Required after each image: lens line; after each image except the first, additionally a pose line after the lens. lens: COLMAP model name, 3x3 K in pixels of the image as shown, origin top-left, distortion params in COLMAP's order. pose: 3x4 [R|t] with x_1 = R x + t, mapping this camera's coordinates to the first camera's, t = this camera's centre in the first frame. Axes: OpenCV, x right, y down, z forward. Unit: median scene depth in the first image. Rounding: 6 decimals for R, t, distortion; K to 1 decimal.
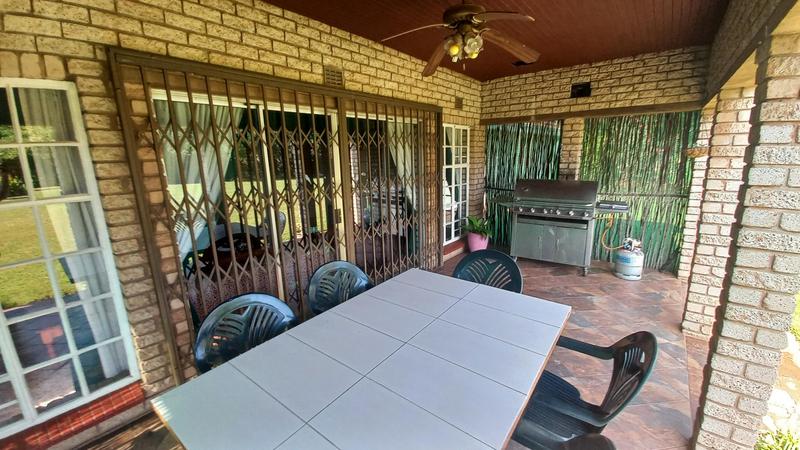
lens RADIAL K [[308.1, 0, 408.0], [0, 308.1, 223.2], [0, 0, 1]] dist [-0.024330, -0.004085]
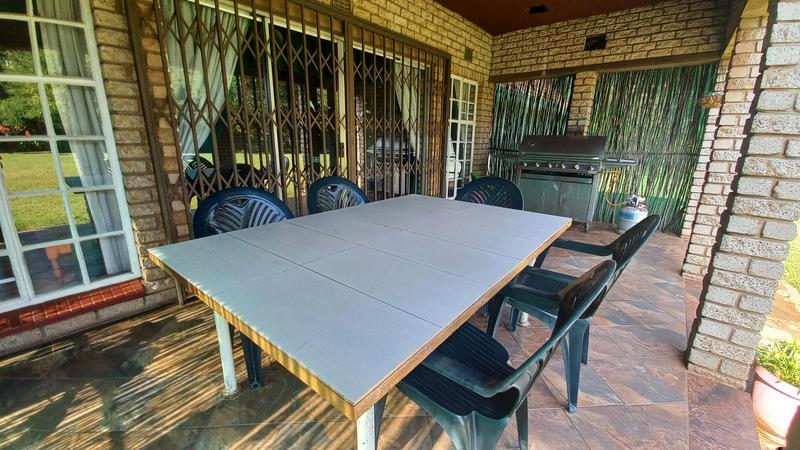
lens RADIAL K [[308.1, 0, 404.6], [0, 308.1, 200.2], [0, 0, 1]] dist [-0.024330, -0.004085]
pose [[0.998707, 0.047689, -0.017618, 0.005653], [-0.046785, 0.997724, 0.048562, 0.121023], [0.019894, -0.047675, 0.998665, 0.003803]]
